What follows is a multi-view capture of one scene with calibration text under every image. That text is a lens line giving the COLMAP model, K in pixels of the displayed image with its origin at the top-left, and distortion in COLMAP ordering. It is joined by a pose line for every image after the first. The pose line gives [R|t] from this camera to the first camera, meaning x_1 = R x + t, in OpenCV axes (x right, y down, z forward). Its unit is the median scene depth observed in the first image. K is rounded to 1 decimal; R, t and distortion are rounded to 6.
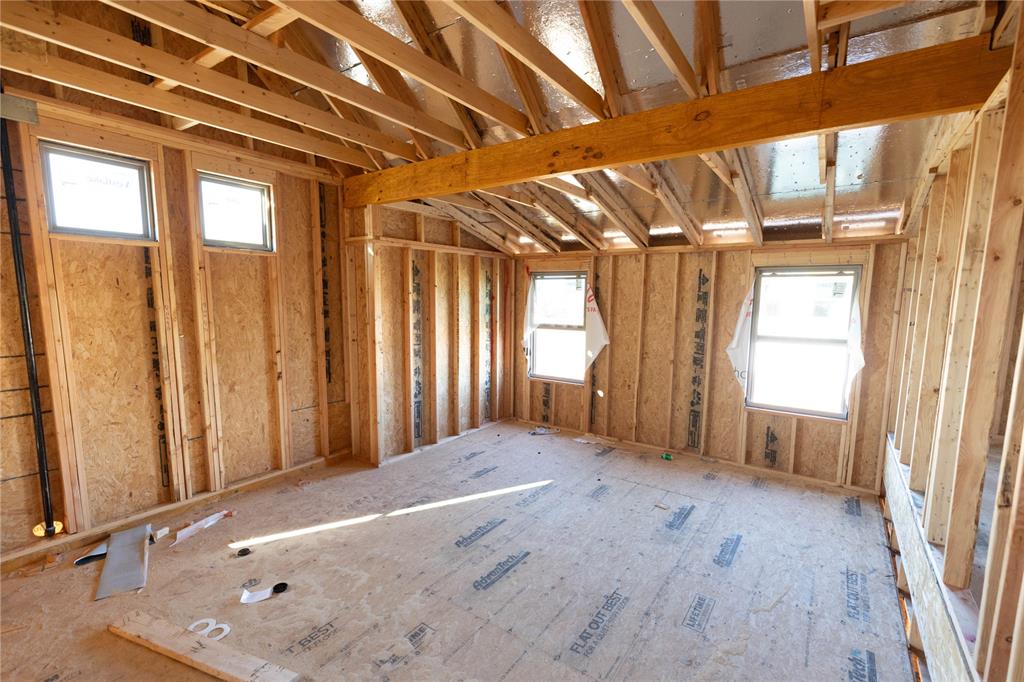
lens RADIAL K [[469.0, 0, 512.2], [0, 469.0, 344.7], [0, 0, 1]] dist [0.016678, 0.000417]
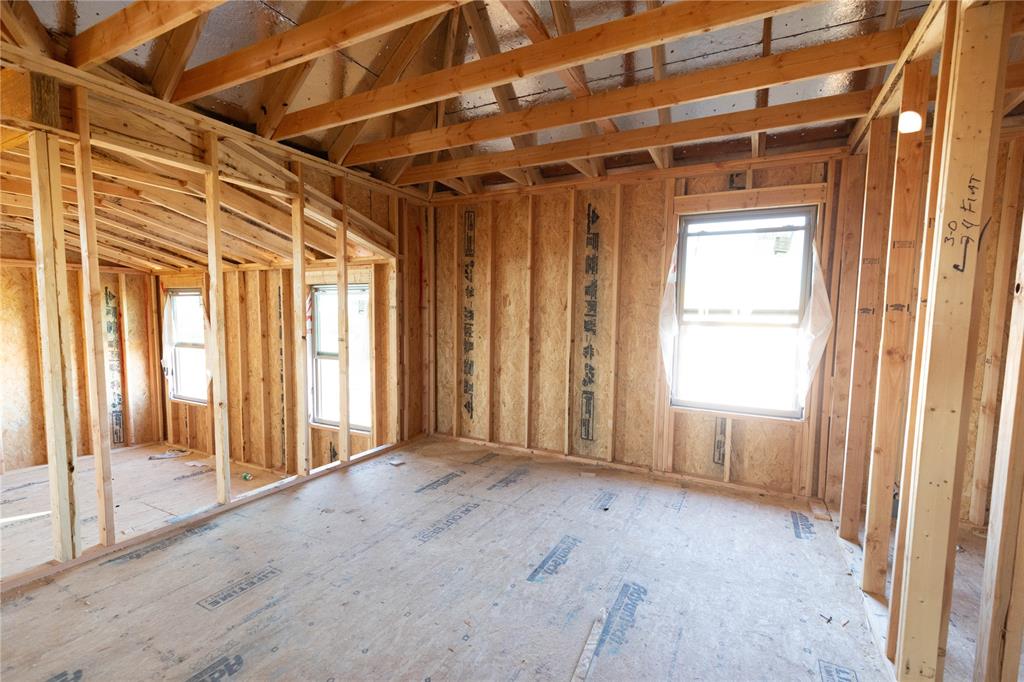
lens RADIAL K [[469.0, 0, 508.7], [0, 469.0, 344.0], [0, 0, 1]] dist [0.016678, 0.000417]
pose [[0.993158, -0.009076, 0.116425, 0.632783], [0.014222, 0.998955, -0.043445, 0.010896], [-0.115909, 0.044803, 0.992249, -0.039959]]
